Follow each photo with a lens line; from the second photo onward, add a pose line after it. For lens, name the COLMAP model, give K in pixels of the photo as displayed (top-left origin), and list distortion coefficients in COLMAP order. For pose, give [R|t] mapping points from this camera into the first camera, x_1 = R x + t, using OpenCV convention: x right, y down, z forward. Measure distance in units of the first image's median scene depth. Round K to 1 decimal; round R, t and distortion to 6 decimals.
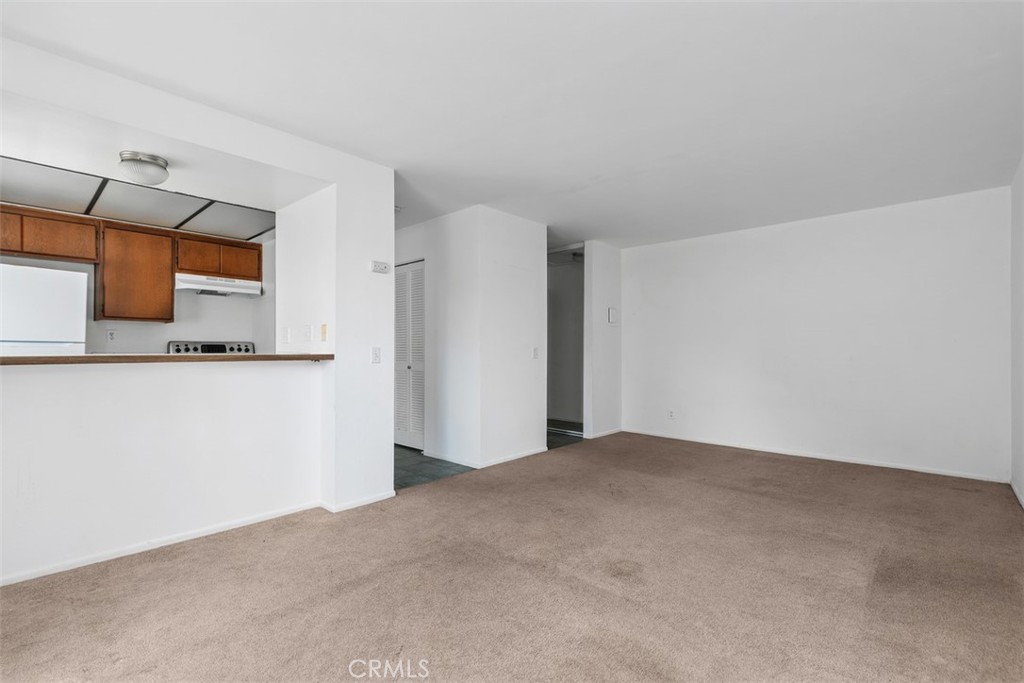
lens RADIAL K [[463.2, 0, 510.4], [0, 463.2, 339.2], [0, 0, 1]] dist [0.012595, -0.001239]
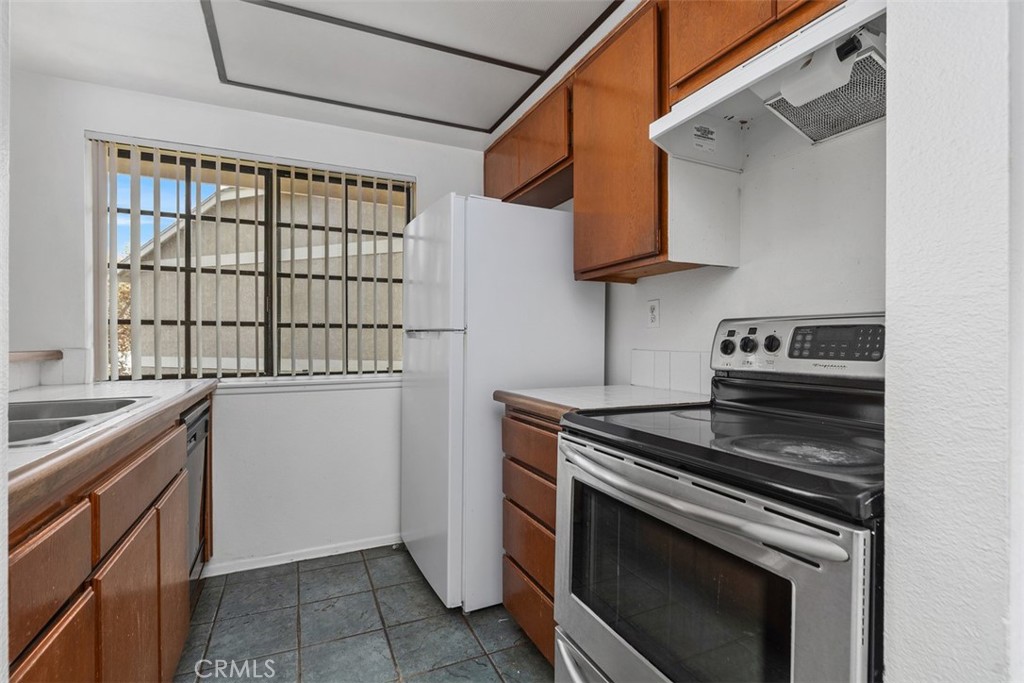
lens RADIAL K [[476.4, 0, 512.0], [0, 476.4, 341.5], [0, 0, 1]] dist [0.000841, 0.000131]
pose [[-0.386157, 0.002248, -0.922430, -0.498790], [0.020971, 0.999760, -0.006343, 0.026621], [0.922195, -0.021794, -0.386111, 1.381649]]
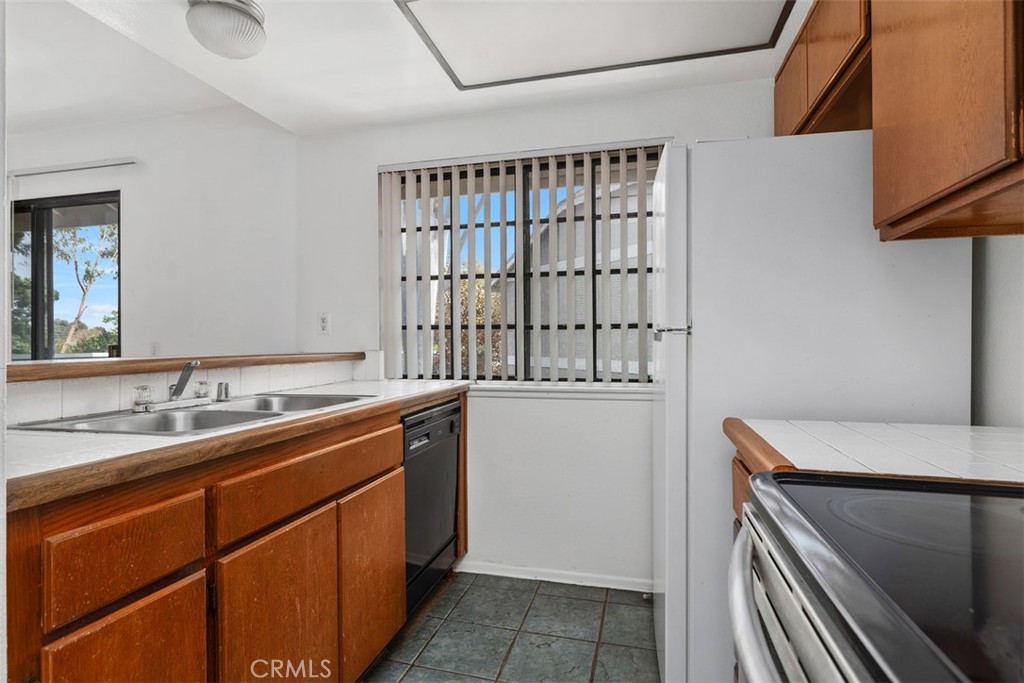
lens RADIAL K [[522.6, 0, 512.0], [0, 522.6, 341.5], [0, 0, 1]] dist [0.012676, 0.000446]
pose [[-0.880646, 0.003309, -0.473763, -0.658093], [0.015033, 0.999667, -0.020962, 0.026036], [0.473536, -0.025582, -0.880403, 1.437534]]
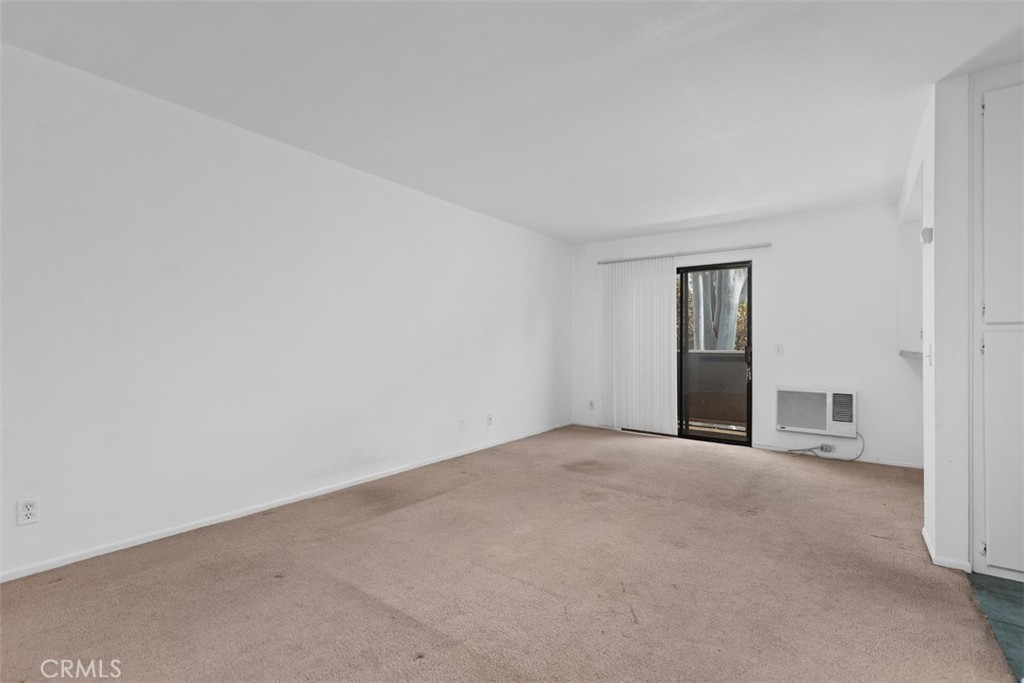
lens RADIAL K [[463.2, 0, 510.4], [0, 463.2, 339.2], [0, 0, 1]] dist [0.012595, -0.001239]
pose [[-0.994841, -0.009954, -0.100960, 0.462565], [-0.006580, 0.999410, -0.033696, 0.039936], [0.101236, -0.032857, -0.994320, 1.720382]]
